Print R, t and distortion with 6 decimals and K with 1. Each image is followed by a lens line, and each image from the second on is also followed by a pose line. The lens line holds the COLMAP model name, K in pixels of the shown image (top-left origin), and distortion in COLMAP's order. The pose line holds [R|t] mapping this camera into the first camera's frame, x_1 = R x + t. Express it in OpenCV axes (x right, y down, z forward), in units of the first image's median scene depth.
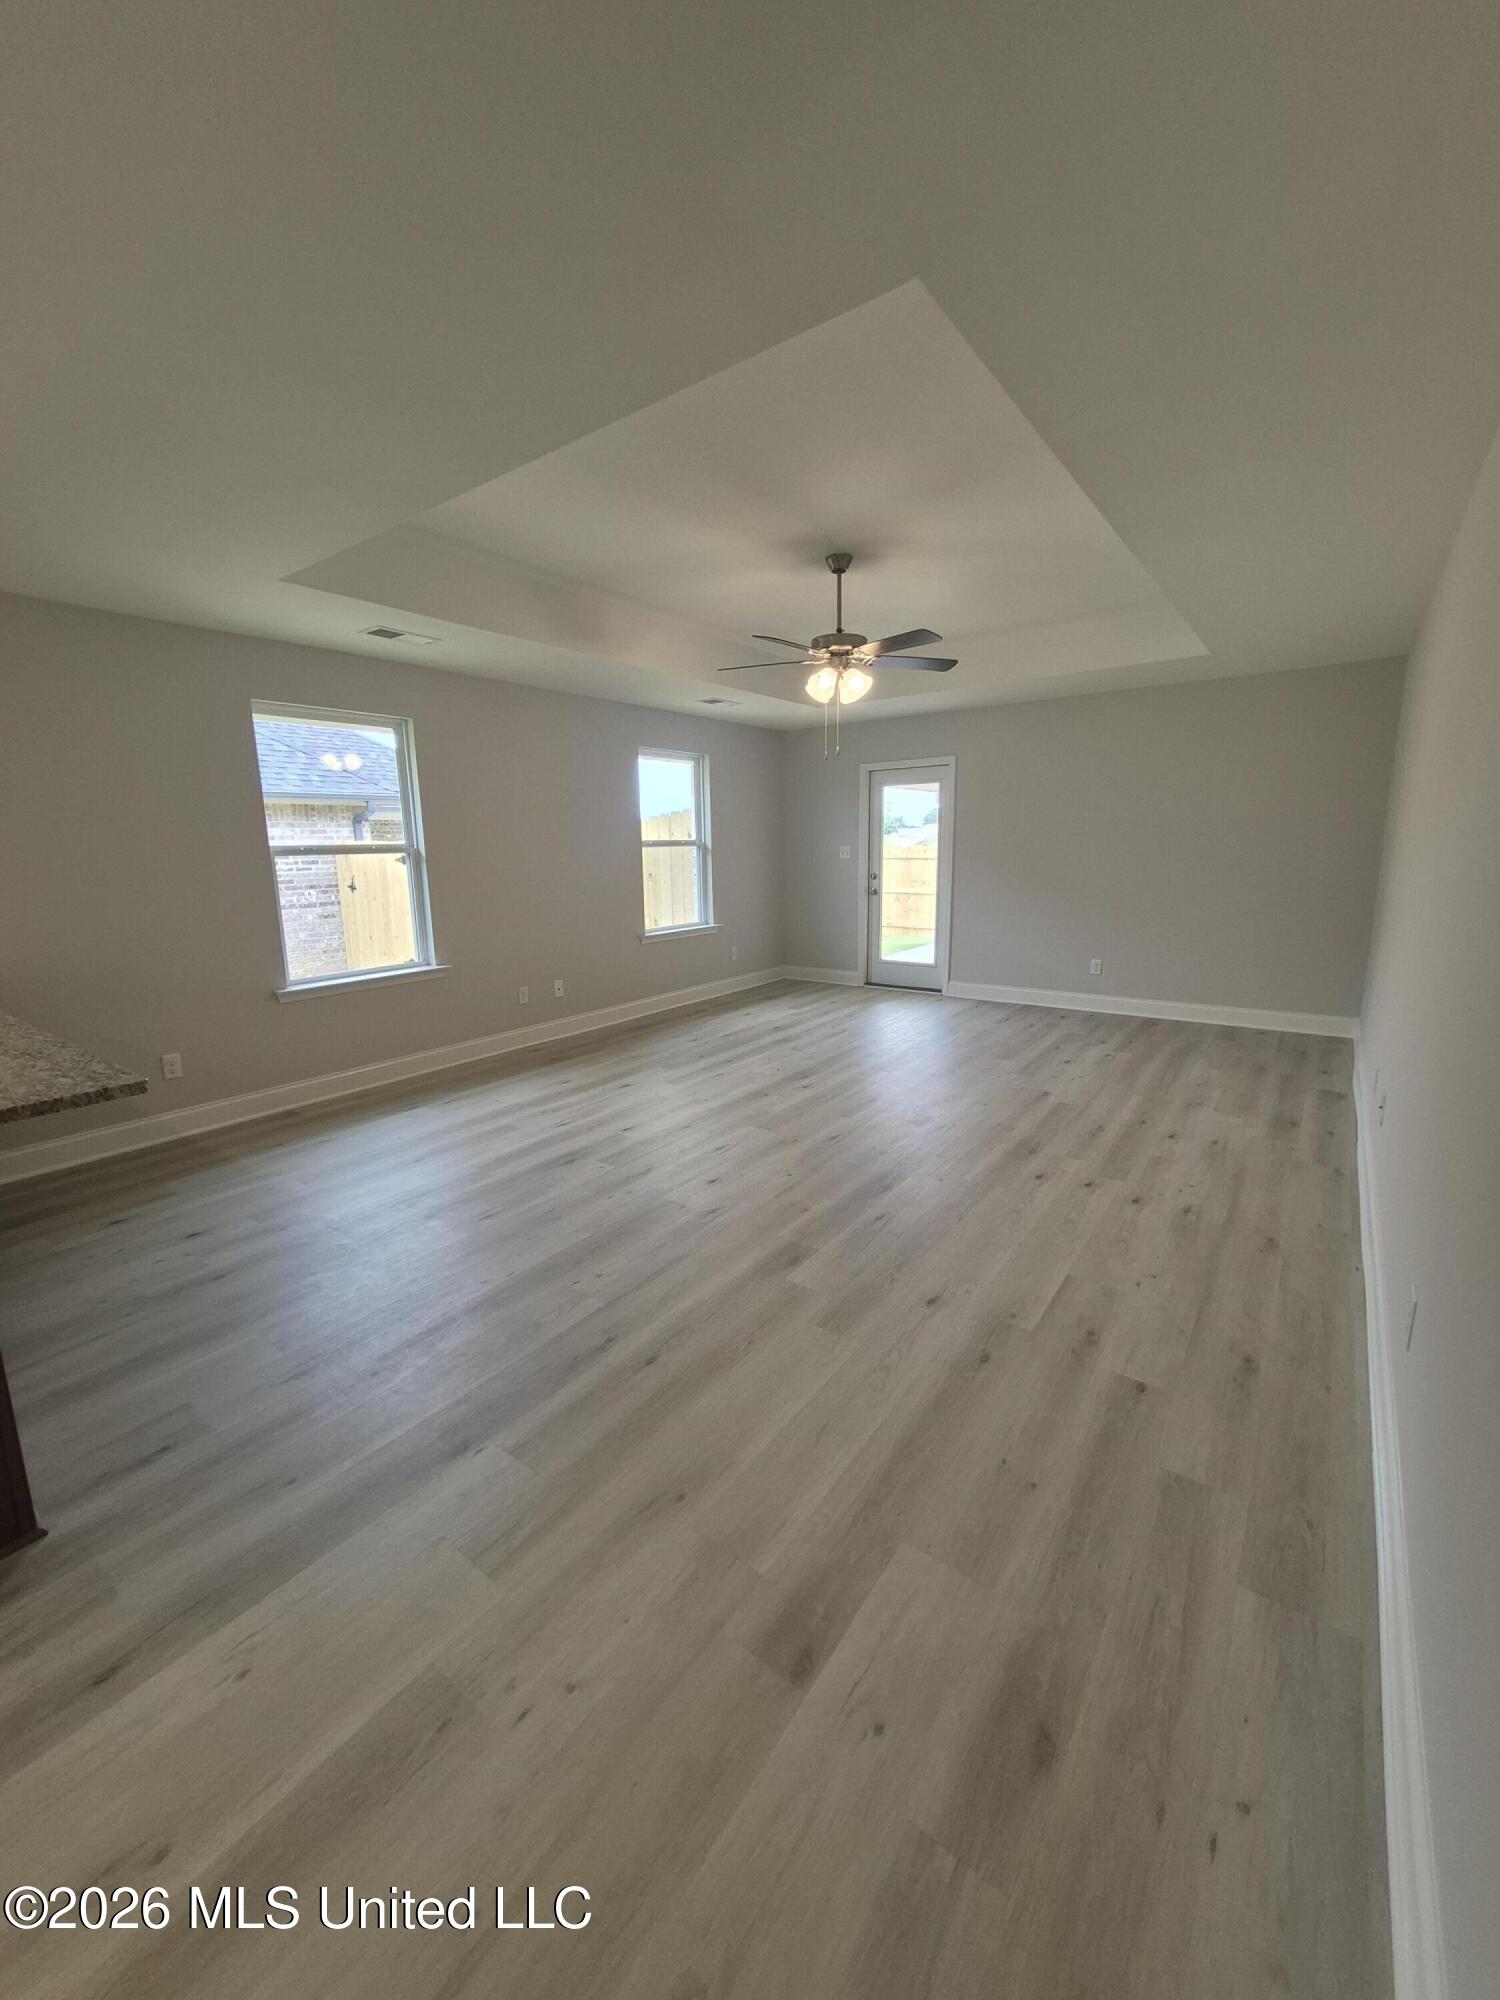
lens RADIAL K [[789.5, 0, 751.8], [0, 789.5, 1000.6], [0, 0, 1]] dist [-0.000622, -0.000061]
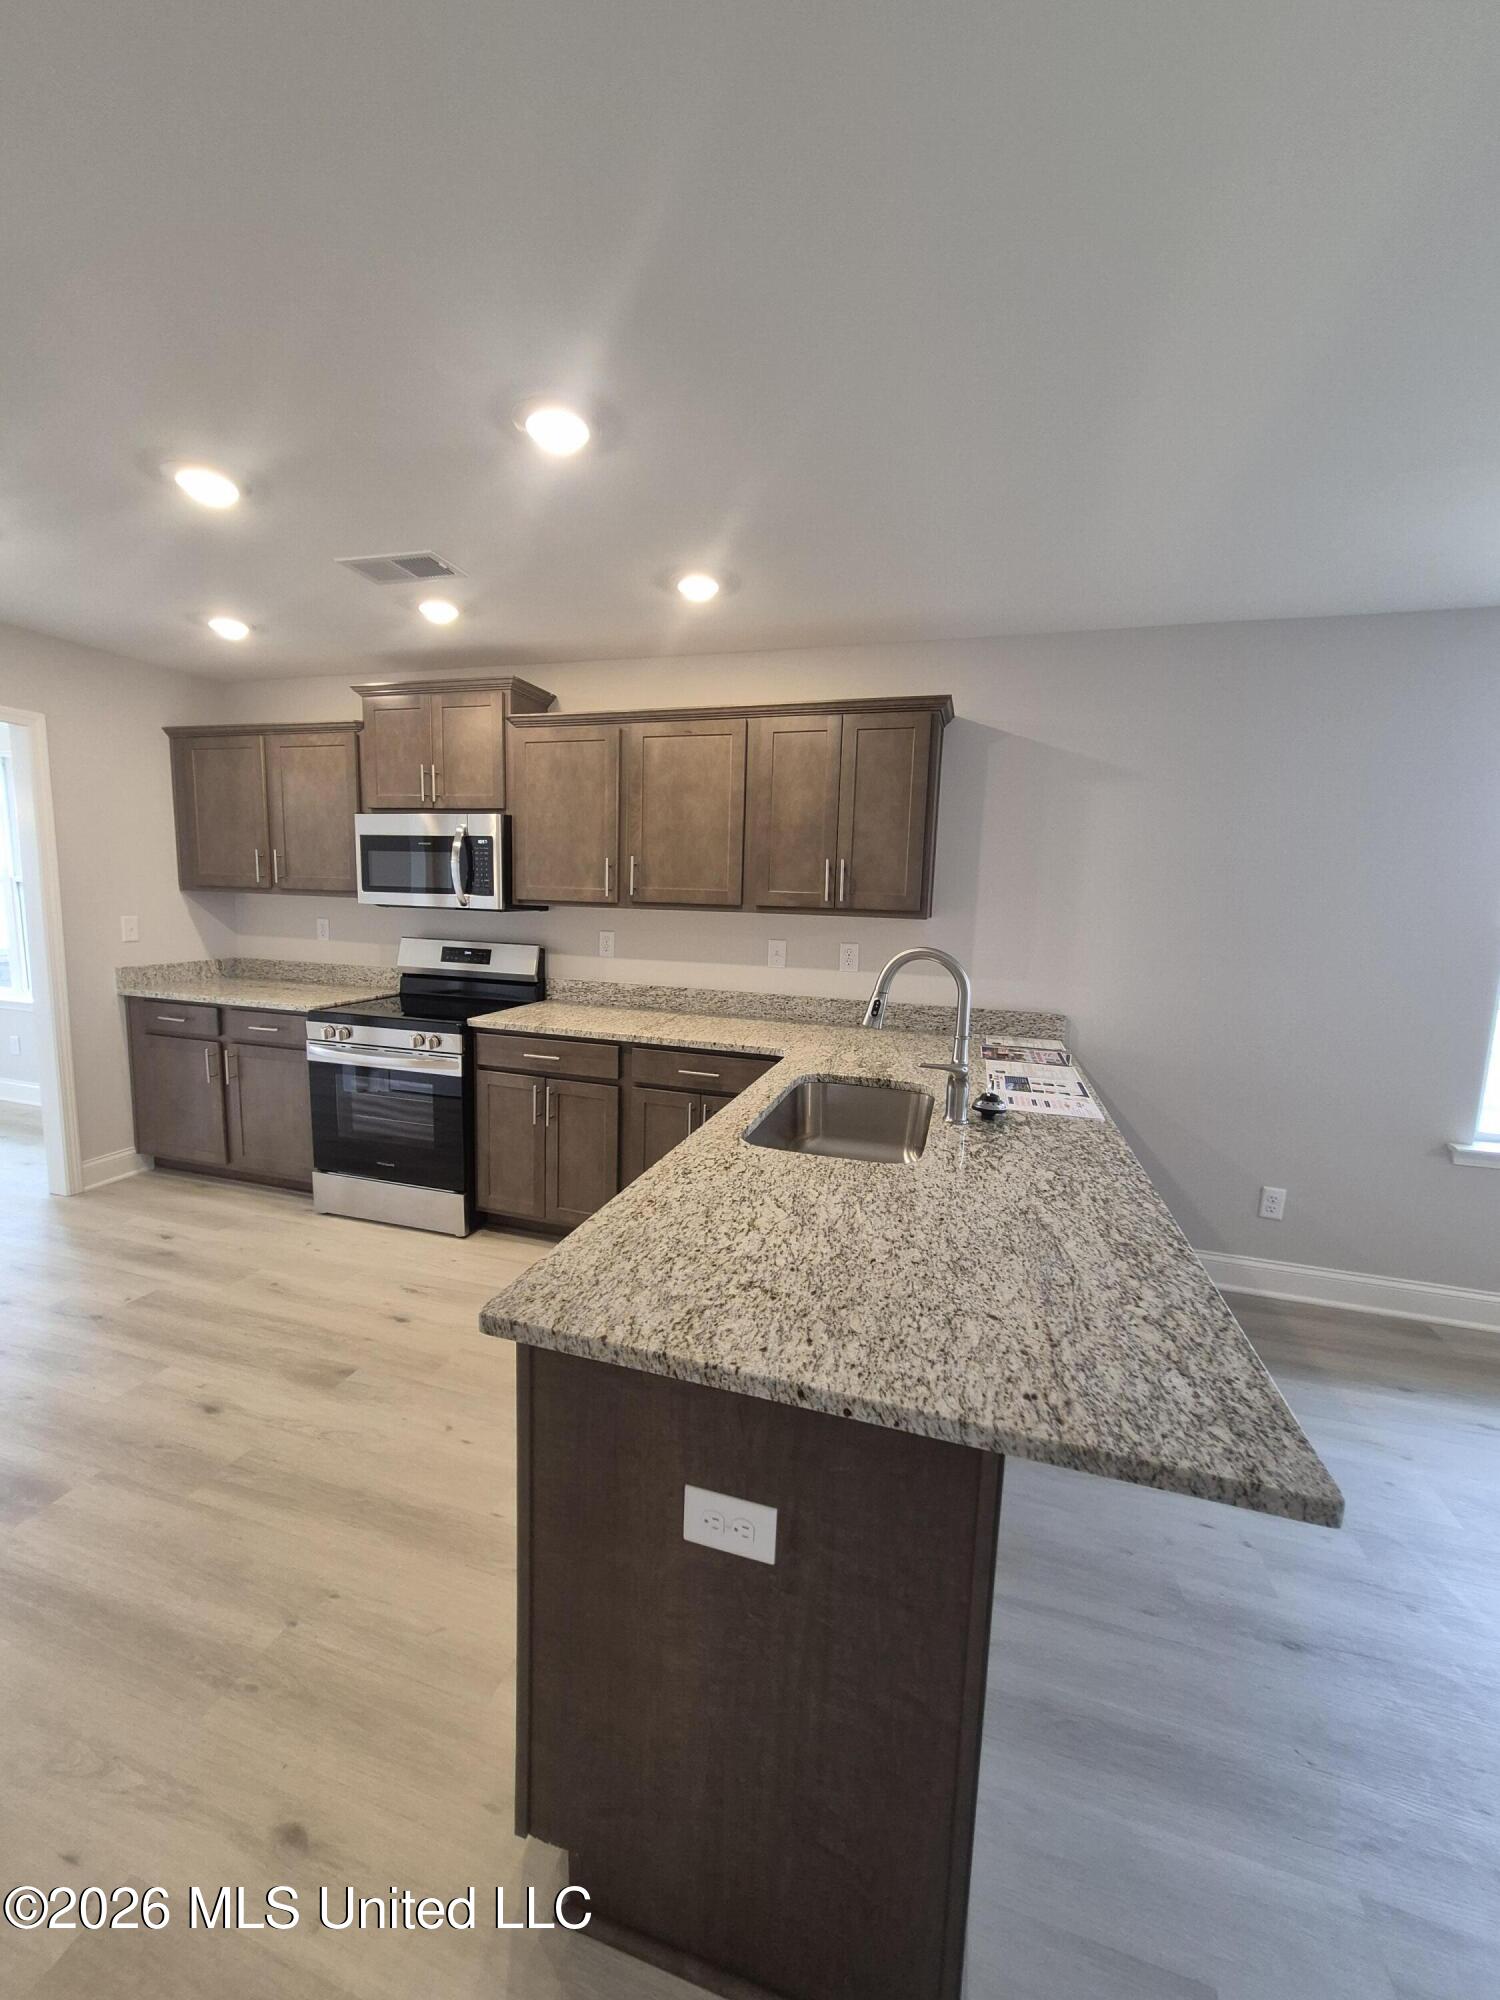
lens RADIAL K [[789.5, 0, 745.9], [0, 789.5, 1001.5], [0, 0, 1]] dist [-0.000622, -0.000061]
pose [[0.345365, 0.143120, -0.927491, -0.228896], [-0.208096, 0.975379, 0.073022, -0.056921], [0.915106, 0.167788, 0.366645, 0.218996]]
